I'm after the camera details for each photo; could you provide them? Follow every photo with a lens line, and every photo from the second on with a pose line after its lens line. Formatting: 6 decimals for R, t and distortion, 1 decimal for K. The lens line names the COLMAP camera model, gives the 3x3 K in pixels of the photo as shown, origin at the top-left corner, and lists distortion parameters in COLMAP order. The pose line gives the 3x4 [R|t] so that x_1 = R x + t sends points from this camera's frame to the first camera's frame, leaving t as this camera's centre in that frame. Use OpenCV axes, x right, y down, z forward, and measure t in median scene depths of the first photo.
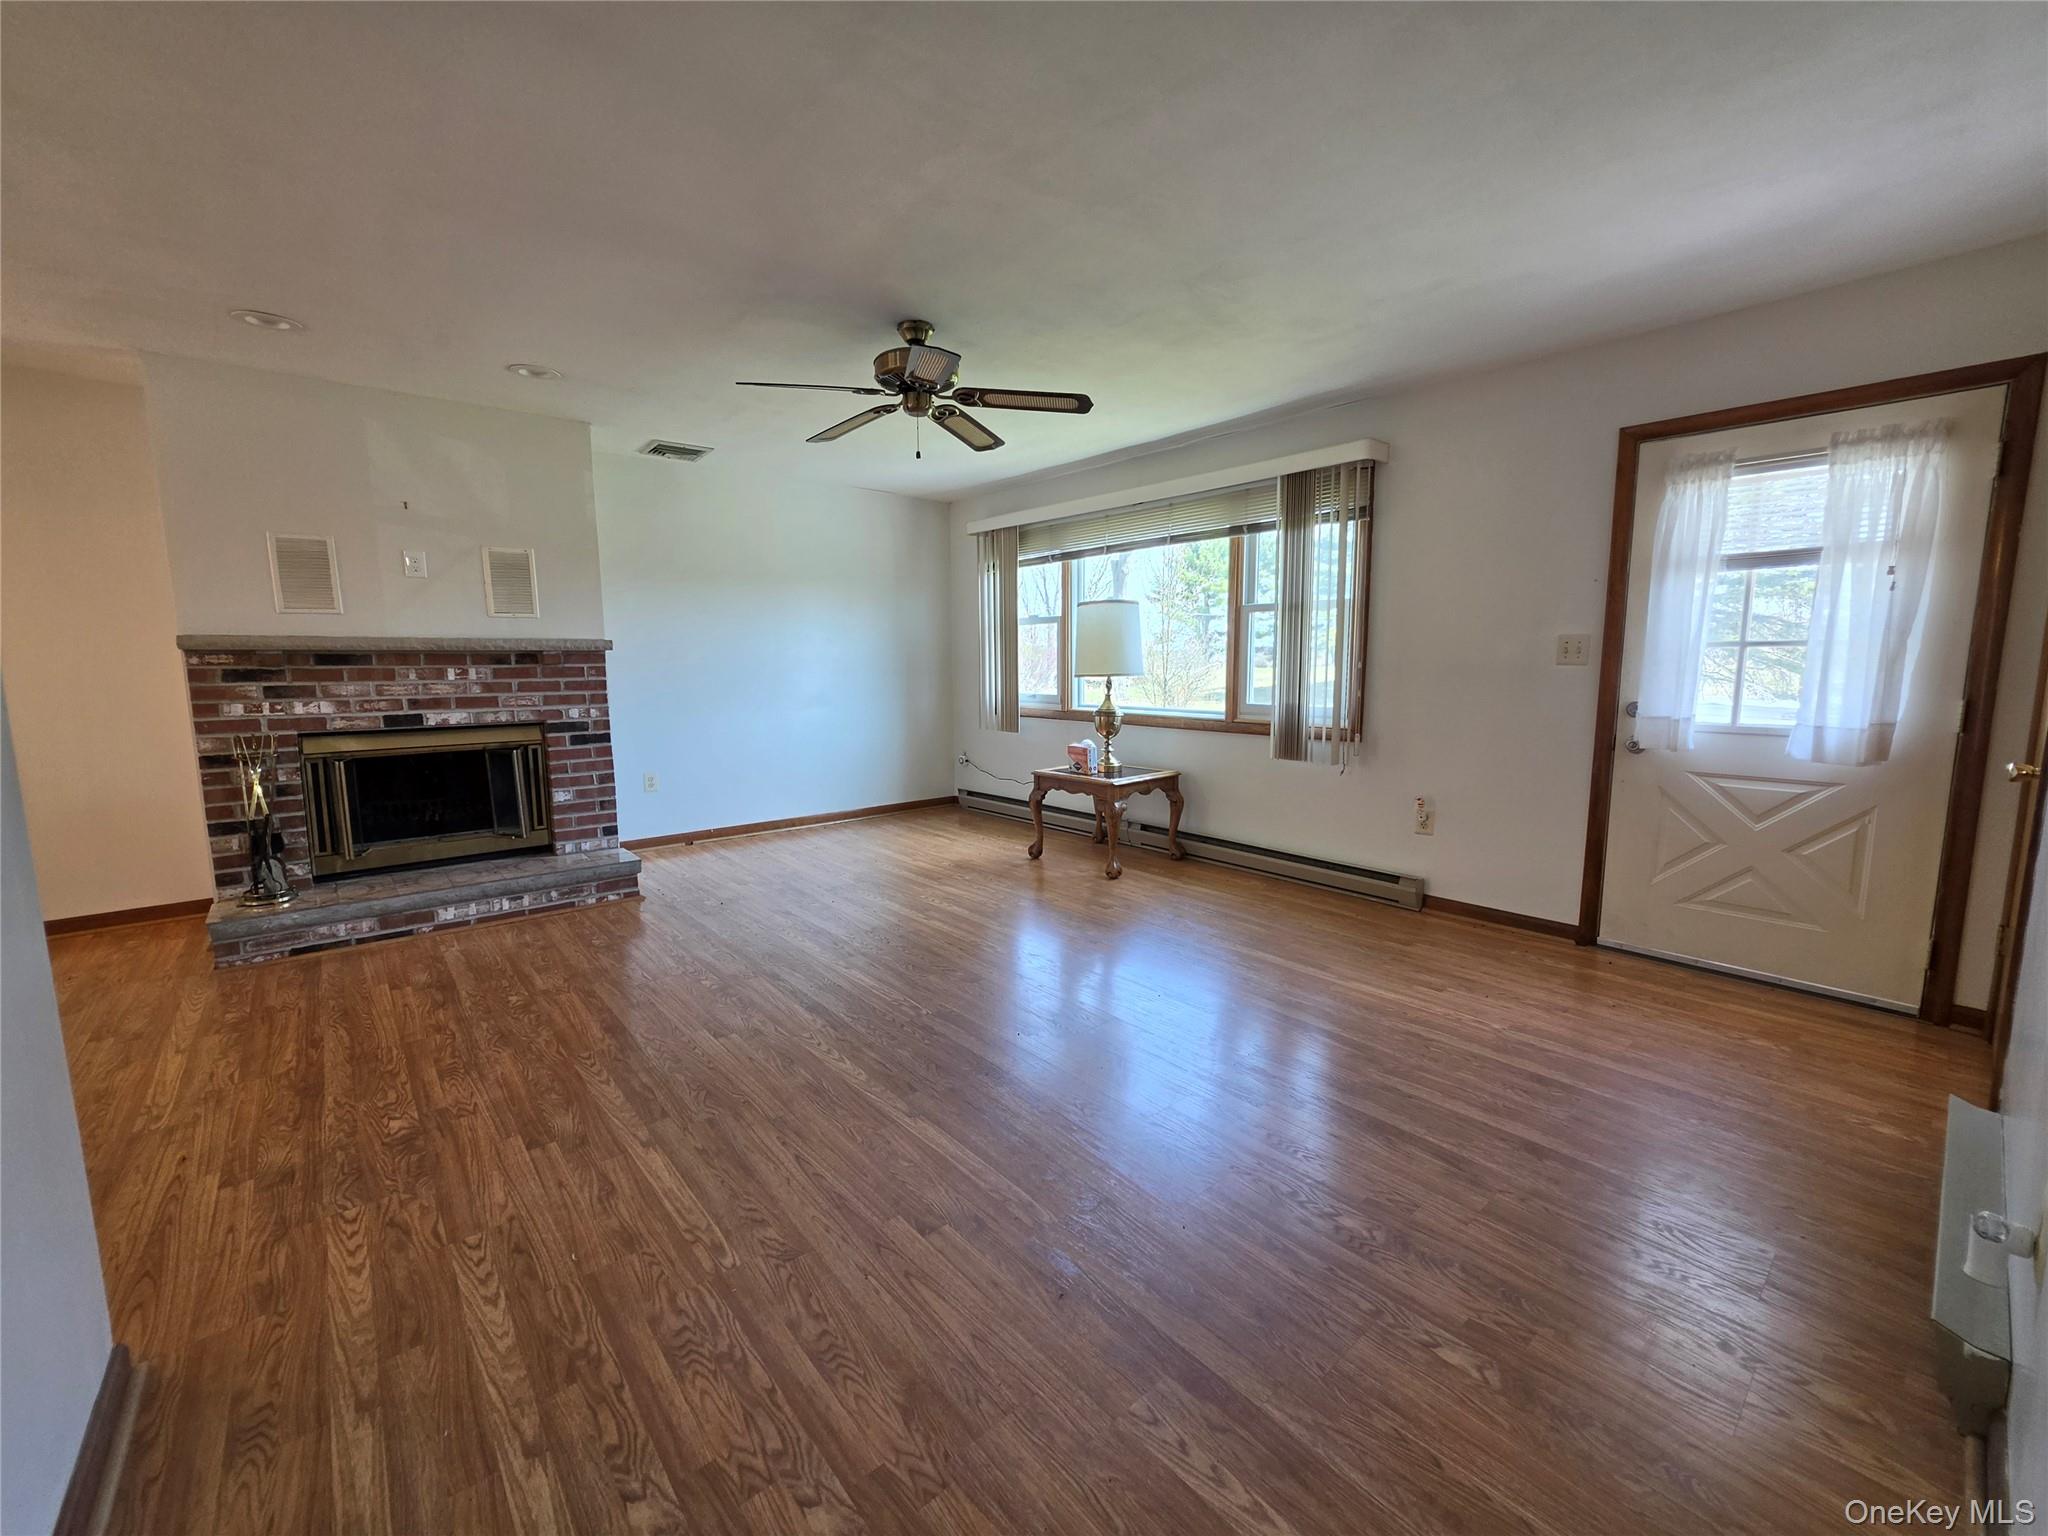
lens RADIAL K [[819.5, 0, 1028.1], [0, 819.5, 763.8], [0, 0, 1]] dist [-0.007529, 0.003253]
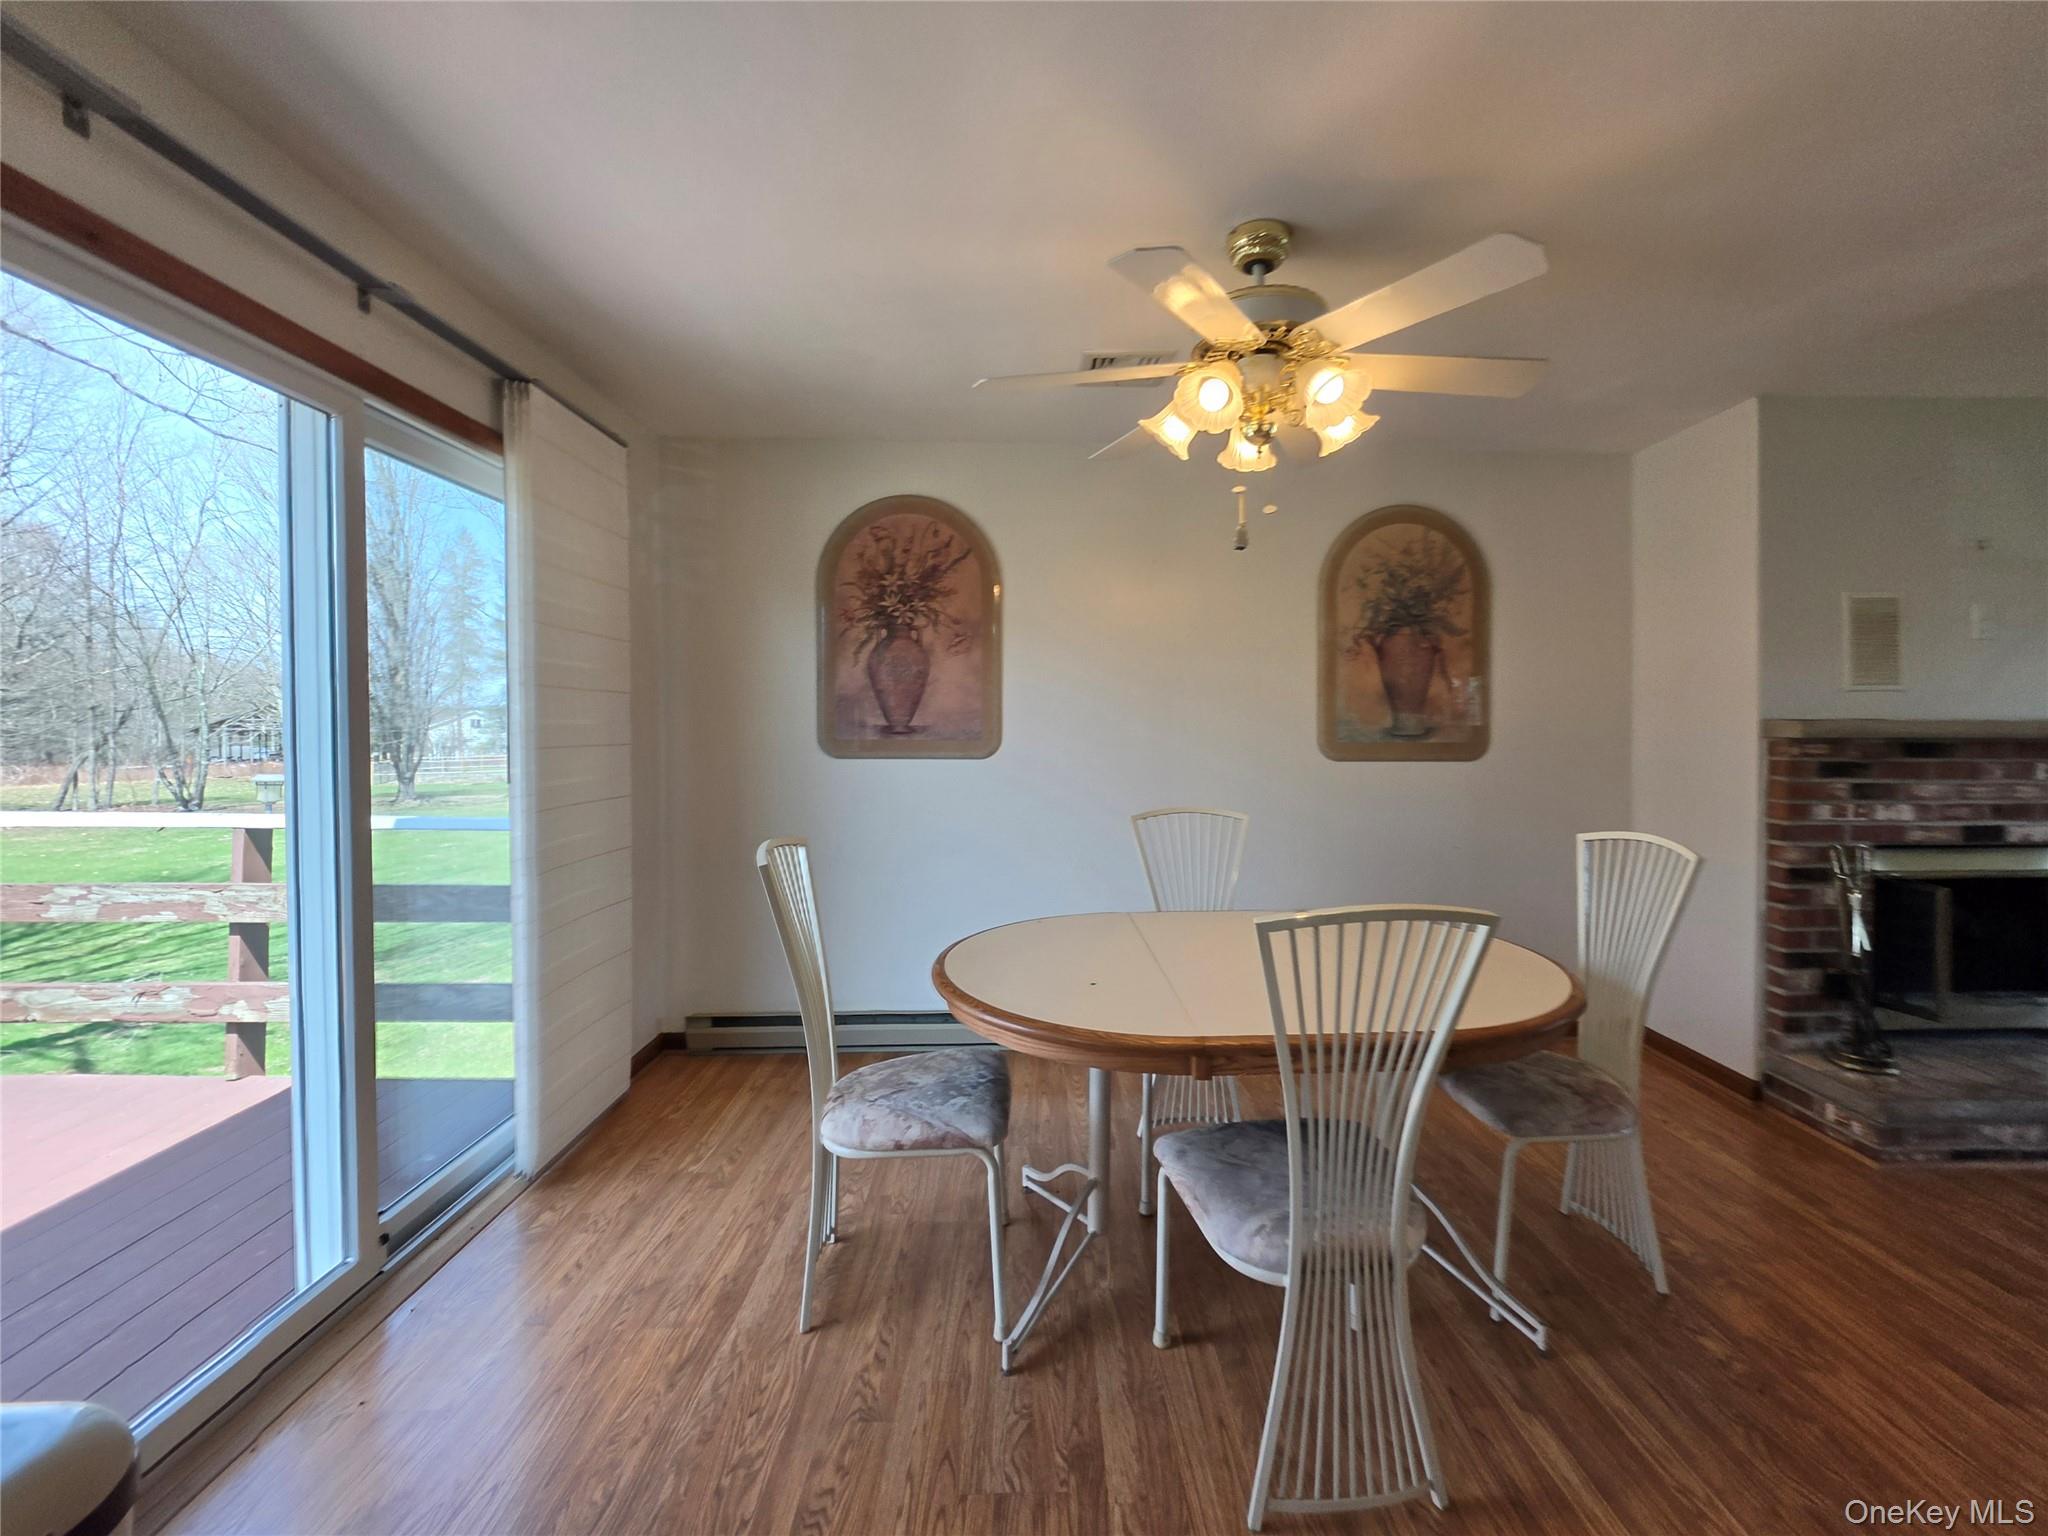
lens RADIAL K [[834.9, 0, 1088.7], [0, 834.9, 734.9], [0, 0, 1]] dist [-0.000176, 0.003579]
pose [[0.791557, 0.013812, -0.610939, -0.942767], [-0.082504, 0.993007, -0.084446, -0.011656], [0.605501, 0.117248, 0.787161, -0.083031]]
